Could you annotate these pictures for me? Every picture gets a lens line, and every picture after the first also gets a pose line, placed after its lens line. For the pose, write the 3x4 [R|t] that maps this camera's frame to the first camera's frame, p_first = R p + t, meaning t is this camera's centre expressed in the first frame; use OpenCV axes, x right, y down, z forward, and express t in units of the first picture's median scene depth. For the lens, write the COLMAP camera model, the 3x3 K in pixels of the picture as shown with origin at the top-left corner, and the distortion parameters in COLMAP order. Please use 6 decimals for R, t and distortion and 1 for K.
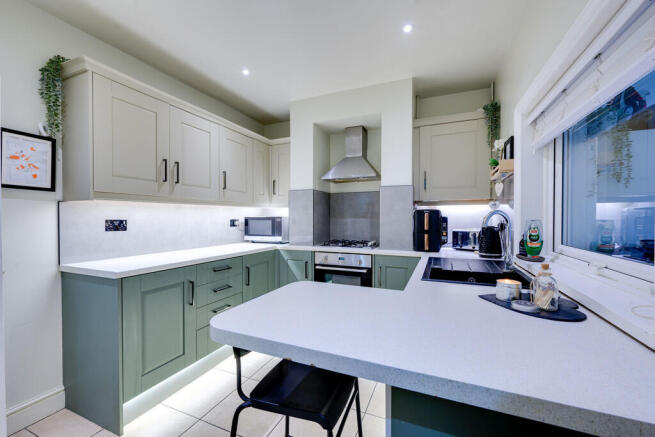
lens RADIAL K [[265.4, 0, 328.4], [0, 265.4, 218.8], [0, 0, 1]] dist [-0.002626, -0.000100]
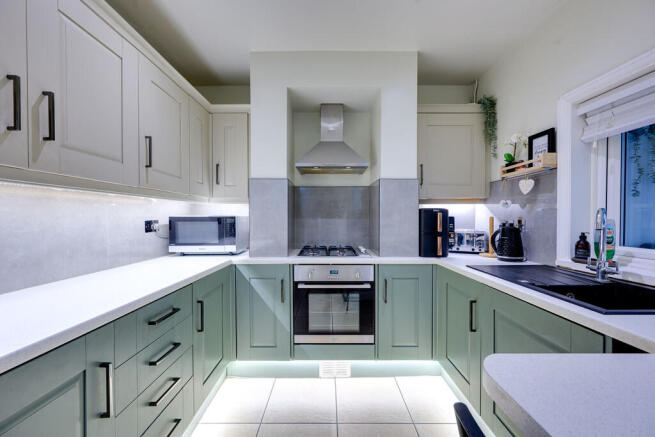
lens RADIAL K [[253.3, 0, 327.1], [0, 253.3, 219.8], [0, 0, 1]] dist [-0.002653, 0.000050]
pose [[0.920621, -0.002520, 0.390449, -0.241651], [0.001744, 0.999996, 0.002342, 0.000052], [-0.390453, -0.001475, 0.920622, 0.336507]]
